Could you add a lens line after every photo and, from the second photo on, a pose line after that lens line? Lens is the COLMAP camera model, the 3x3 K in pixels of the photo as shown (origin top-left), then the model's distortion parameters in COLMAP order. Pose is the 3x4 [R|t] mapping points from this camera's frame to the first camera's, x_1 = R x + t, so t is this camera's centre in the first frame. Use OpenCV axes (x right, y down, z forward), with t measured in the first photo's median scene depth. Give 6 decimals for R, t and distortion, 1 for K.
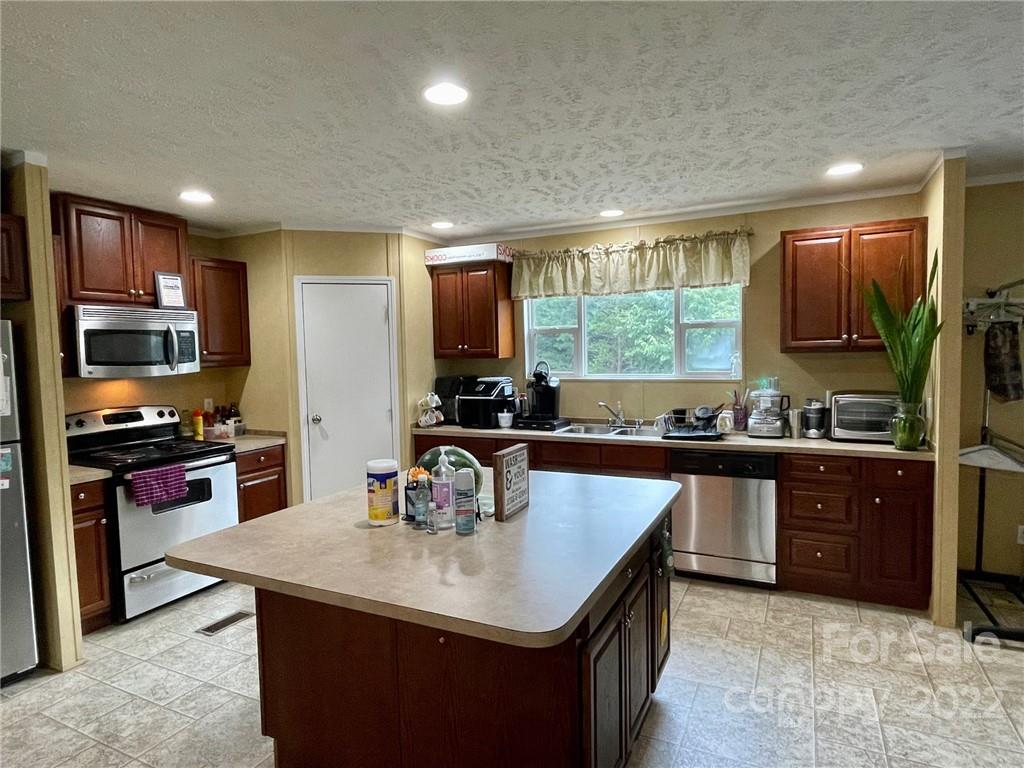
lens RADIAL K [[586.8, 0, 512.1], [0, 586.8, 383.2], [0, 0, 1]] dist [-0.004048, -0.001811]
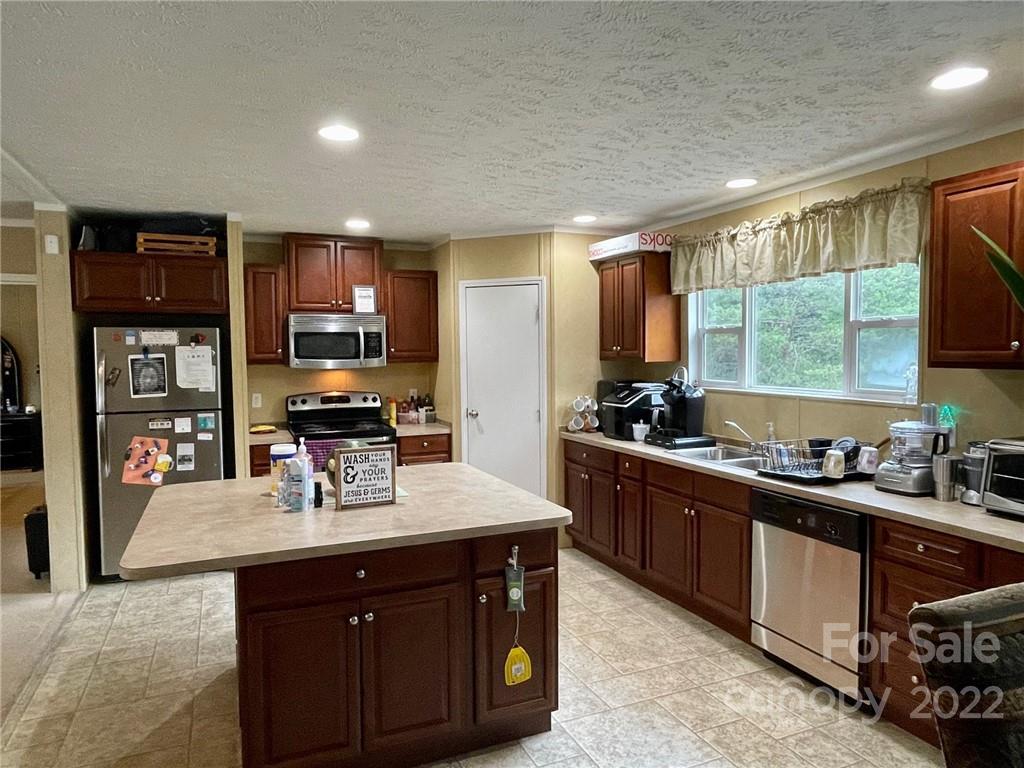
lens RADIAL K [[666.0, 0, 511.0], [0, 666.0, 385.1], [0, 0, 1]] dist [-0.000617, -0.000507]
pose [[0.764142, 0.052494, -0.642909, 0.514005], [-0.047531, 0.998556, 0.025038, -0.025278], [0.643295, 0.011426, 0.765533, 0.114503]]
